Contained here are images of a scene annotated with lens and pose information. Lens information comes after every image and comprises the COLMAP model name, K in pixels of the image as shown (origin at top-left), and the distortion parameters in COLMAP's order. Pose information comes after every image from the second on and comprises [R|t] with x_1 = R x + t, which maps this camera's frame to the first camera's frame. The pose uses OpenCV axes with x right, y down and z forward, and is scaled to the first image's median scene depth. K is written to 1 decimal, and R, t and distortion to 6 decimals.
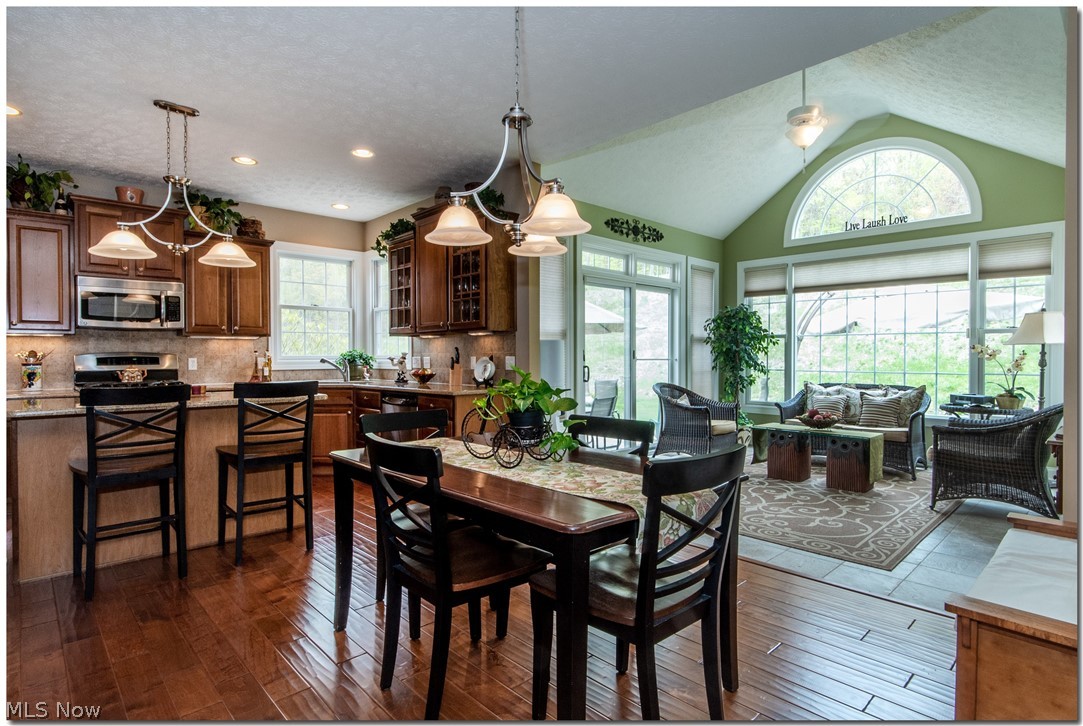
lens RADIAL K [[560.6, 0, 548.0], [0, 560.6, 357.9], [0, 0, 1]] dist [-0.003364, -0.001391]
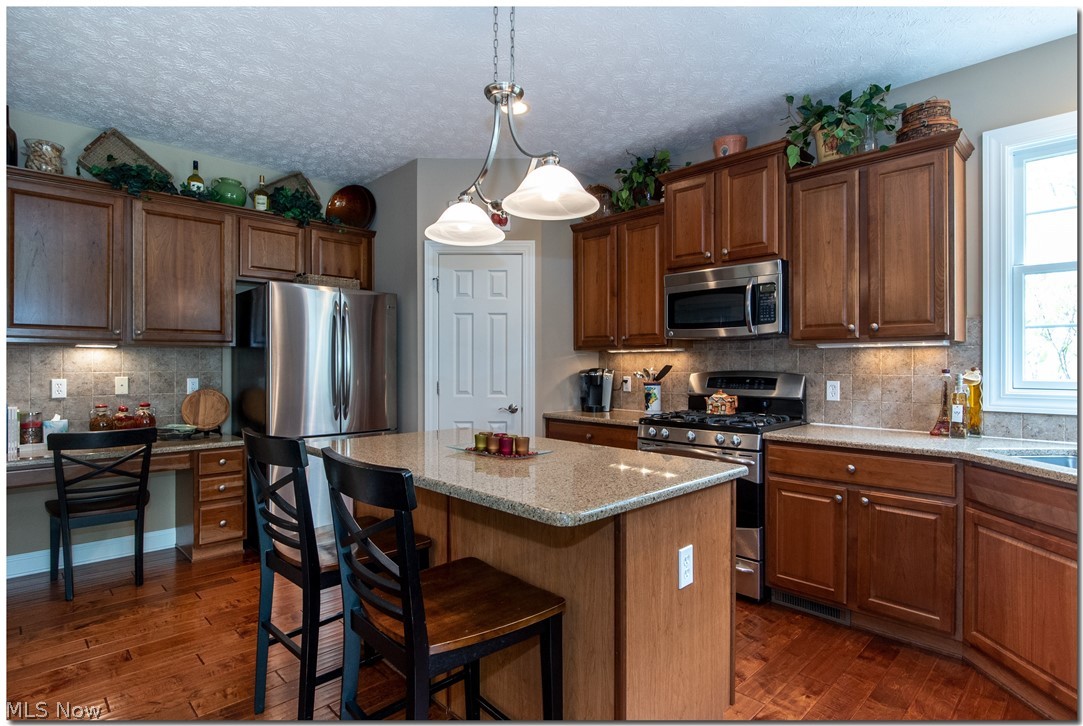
lens RADIAL K [[560.6, 0, 534.2], [0, 560.6, 363.2], [0, 0, 1]] dist [-0.003364, -0.001391]
pose [[-0.018552, 0.000623, -0.999828, -0.025322], [-0.007356, 0.999973, 0.000759, -0.015324], [0.999801, 0.007369, -0.018546, 0.626711]]
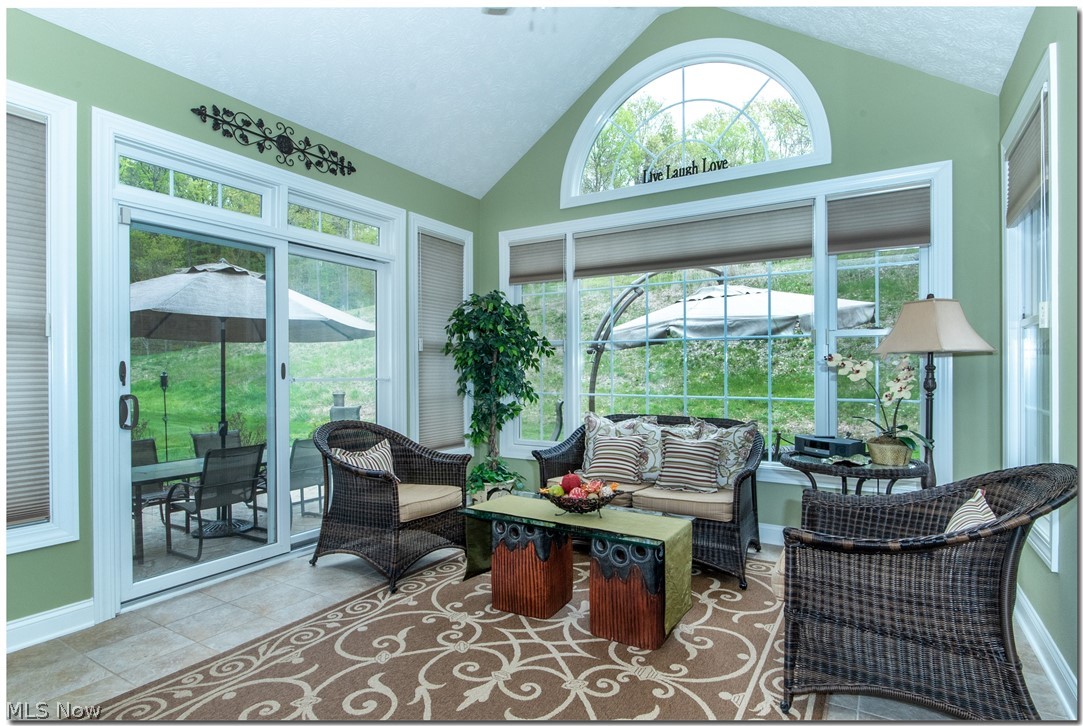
lens RADIAL K [[560.6, 0, 534.8], [0, 560.6, 367.1], [0, 0, 1]] dist [-0.003364, -0.001391]
pose [[0.970933, -0.001469, 0.239346, 0.272556], [0.004675, 0.999907, -0.012827, -0.002065], [-0.239305, 0.013573, 0.970850, 0.430429]]
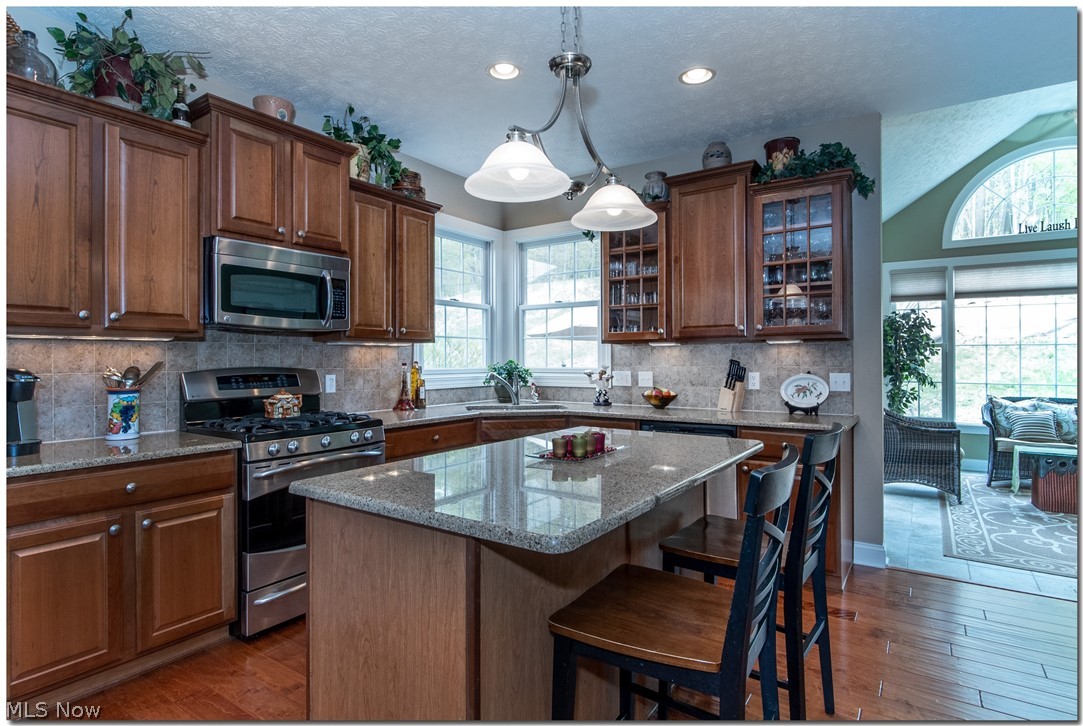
lens RADIAL K [[560.6, 0, 545.2], [0, 560.6, 356.9], [0, 0, 1]] dist [-0.003364, -0.001391]
pose [[0.979249, 0.002095, 0.202652, -0.474145], [-0.000344, 0.999962, -0.008676, -0.013754], [-0.202662, 0.008427, 0.979212, 0.278222]]
